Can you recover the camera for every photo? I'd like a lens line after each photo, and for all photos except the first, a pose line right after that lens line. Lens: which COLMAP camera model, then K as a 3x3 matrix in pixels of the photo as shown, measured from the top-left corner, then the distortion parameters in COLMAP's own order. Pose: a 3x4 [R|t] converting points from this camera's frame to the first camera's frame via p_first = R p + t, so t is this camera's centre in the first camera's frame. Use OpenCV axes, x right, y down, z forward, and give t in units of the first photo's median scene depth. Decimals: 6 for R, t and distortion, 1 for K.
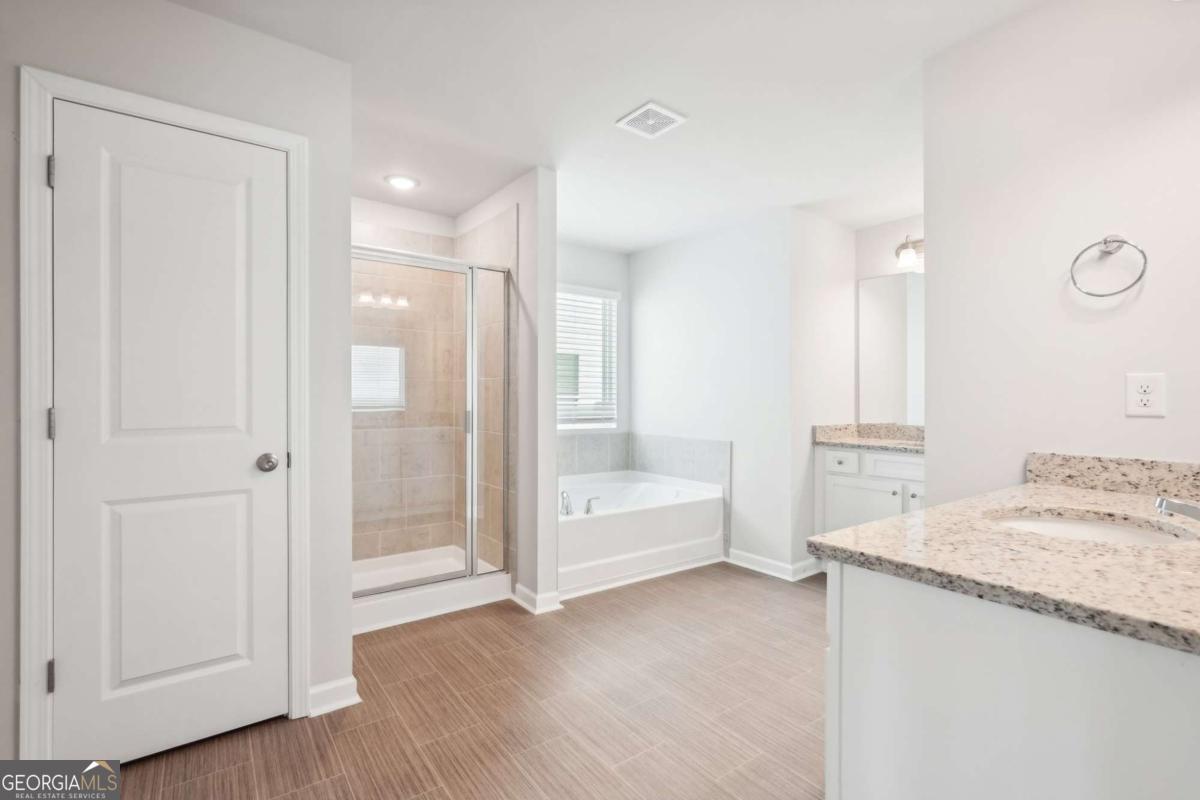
lens RADIAL K [[551.0, 0, 584.0], [0, 551.0, 390.6], [0, 0, 1]] dist [0.016712, -0.000700]
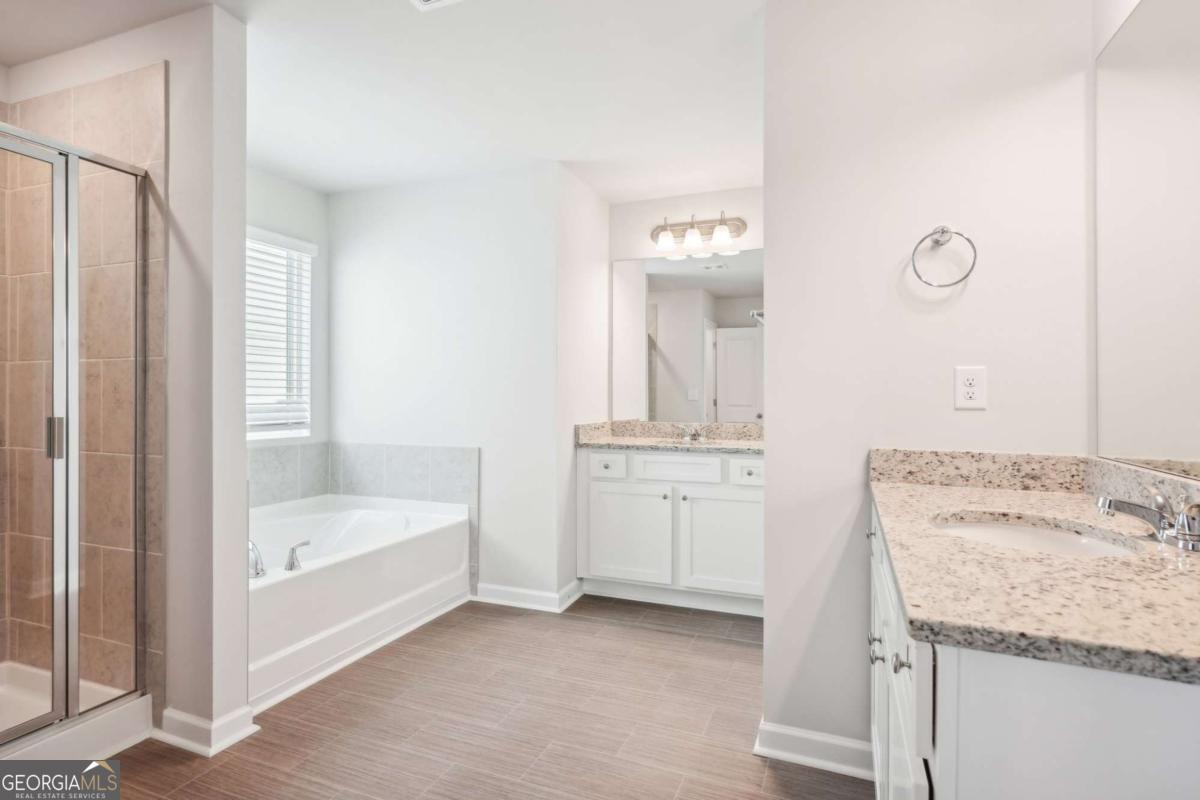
lens RADIAL K [[625.3, 0, 580.1], [0, 625.3, 391.9], [0, 0, 1]] dist [0.016056, 0.005490]
pose [[0.855797, -0.001809, 0.517308, -0.086179], [-0.003398, 0.999953, 0.009119, 0.003345], [-0.517300, -0.009562, 0.855751, 0.183237]]
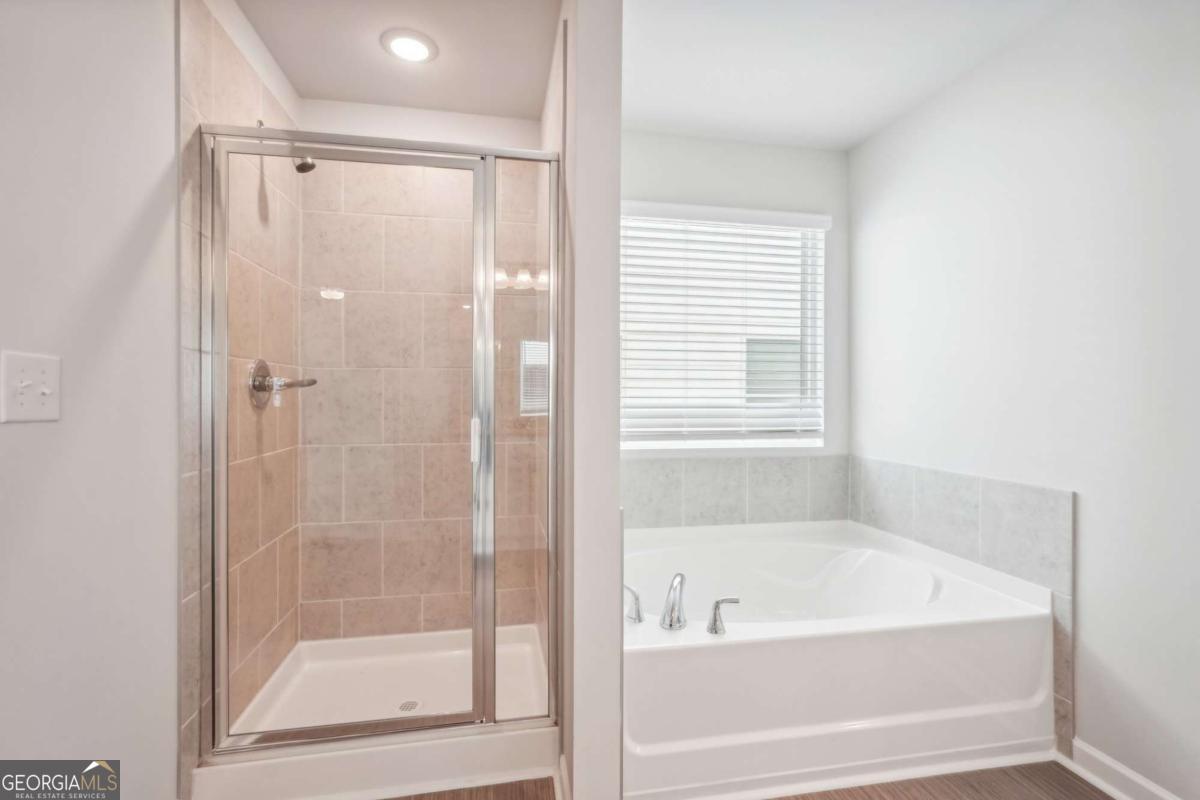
lens RADIAL K [[551.0, 0, 619.3], [0, 551.0, 393.9], [0, 0, 1]] dist [0.016712, -0.000700]
pose [[0.924947, -0.000426, -0.380095, 0.115201], [0.000970, 0.999999, 0.001240, 0.014341], [0.380094, -0.001515, 0.924946, 0.523209]]
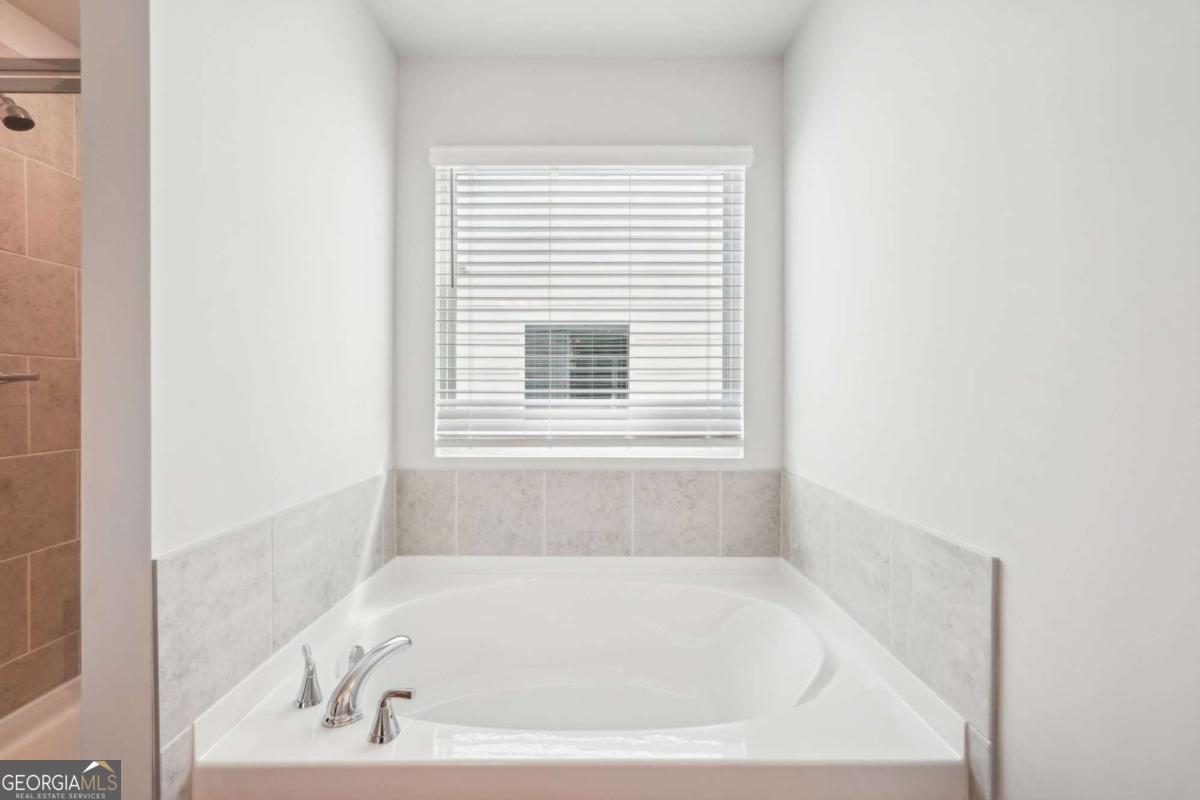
lens RADIAL K [[551.0, 0, 603.2], [0, 551.0, 400.8], [0, 0, 1]] dist [0.016712, -0.000700]
pose [[0.826019, 0.006042, -0.563610, 0.303112], [0.005143, 0.999820, 0.018255, 0.018269], [0.563619, -0.017978, 0.825839, 0.809171]]
